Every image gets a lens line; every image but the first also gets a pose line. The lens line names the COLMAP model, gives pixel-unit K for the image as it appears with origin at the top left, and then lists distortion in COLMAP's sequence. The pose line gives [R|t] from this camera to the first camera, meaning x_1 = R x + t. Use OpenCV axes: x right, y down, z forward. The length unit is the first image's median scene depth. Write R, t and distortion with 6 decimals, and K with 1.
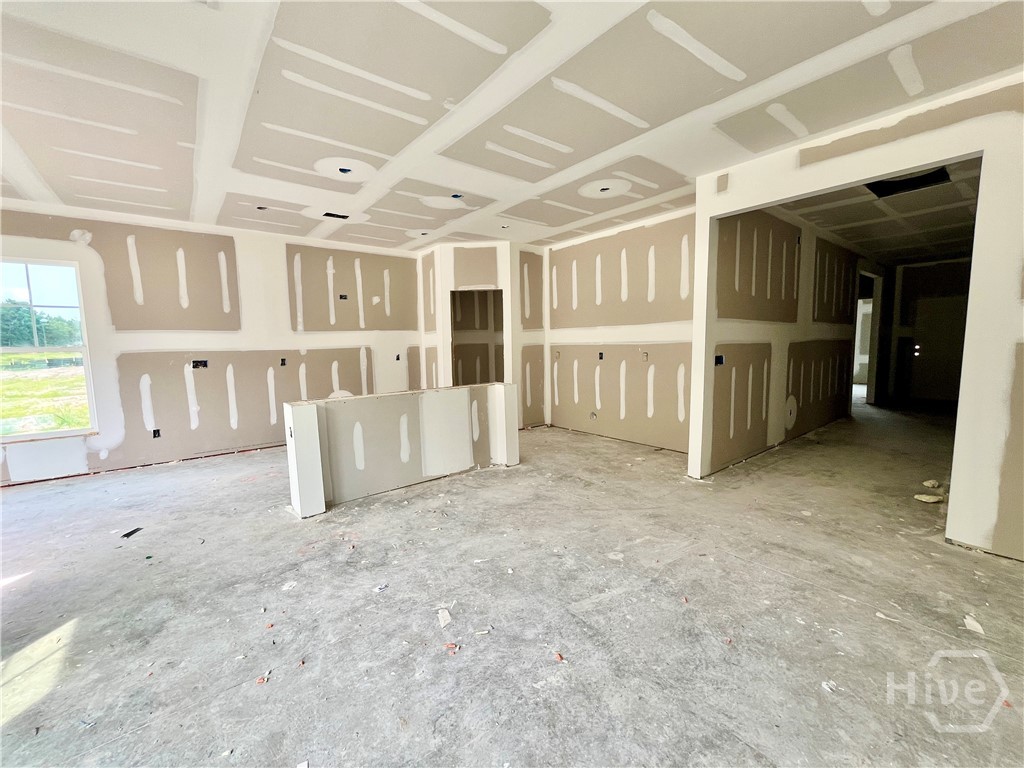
lens RADIAL K [[415.0, 0, 509.7], [0, 415.0, 382.9], [0, 0, 1]] dist [-0.002248, 0.000092]
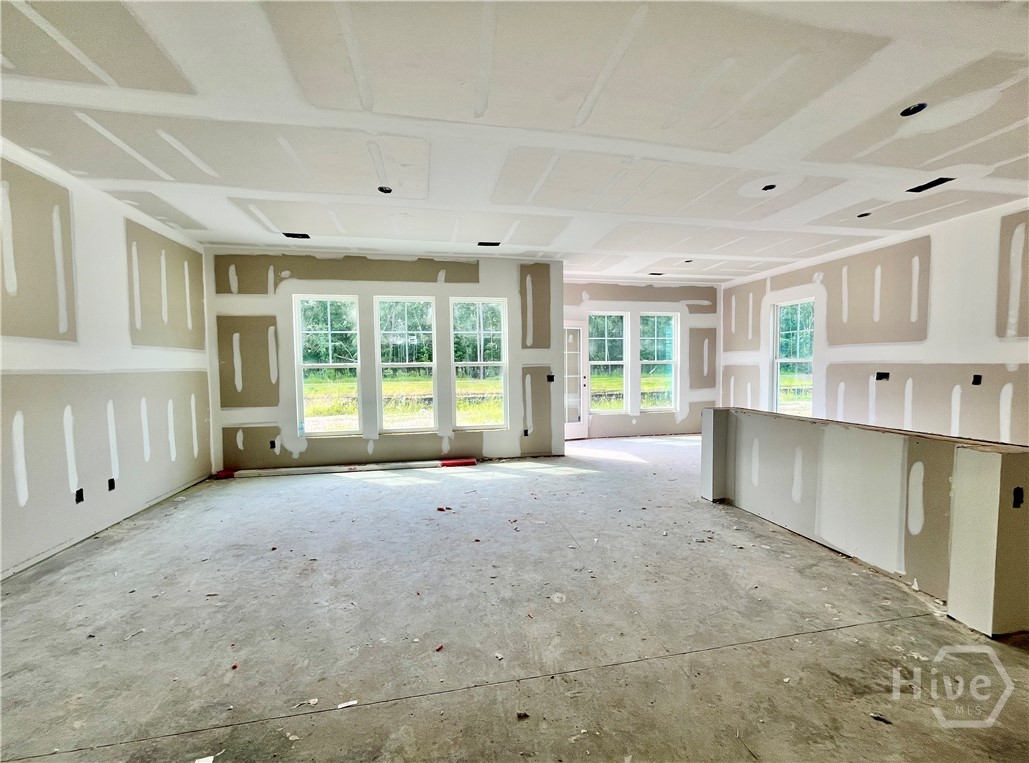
lens RADIAL K [[417.0, 0, 512.6], [0, 417.0, 385.9], [0, 0, 1]] dist [-0.002248, 0.000092]
pose [[-0.459272, 0.066719, -0.885787, 0.620322], [-0.068828, 0.991505, 0.110369, -0.078751], [0.885625, 0.111656, -0.450778, 0.728343]]
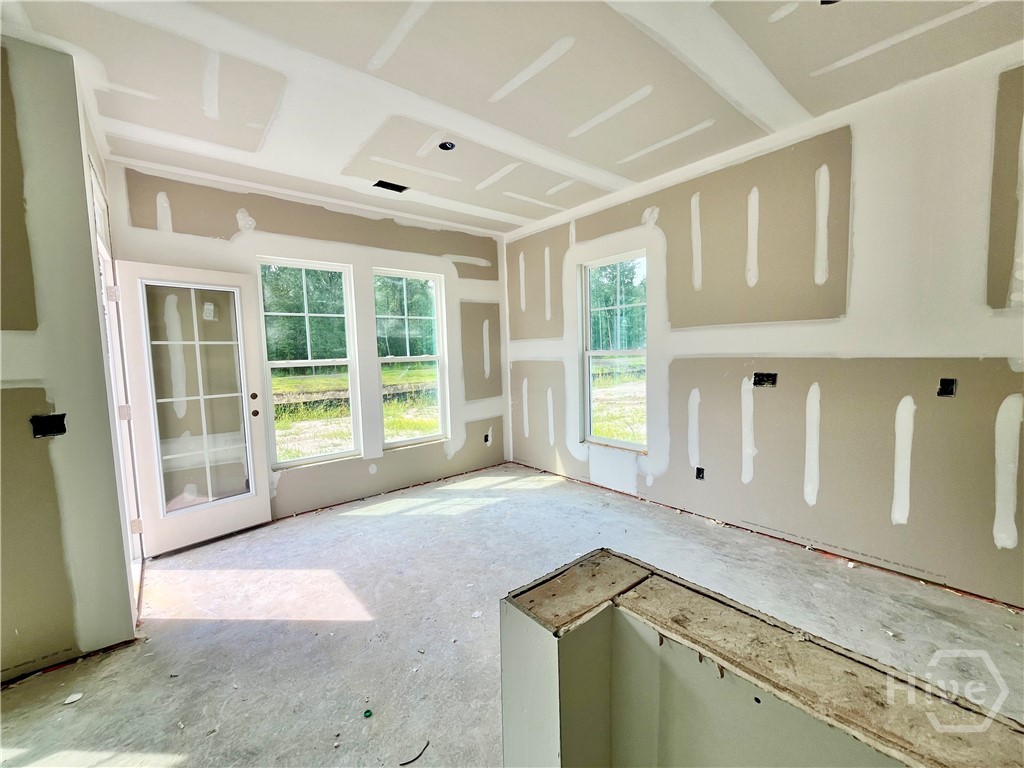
lens RADIAL K [[415.0, 0, 508.9], [0, 415.0, 383.1], [0, 0, 1]] dist [-0.002248, 0.000092]
pose [[0.018903, 0.092385, -0.995544, -0.181915], [-0.068356, 0.993511, 0.090899, -0.075563], [0.997482, 0.066333, 0.025095, 0.683634]]
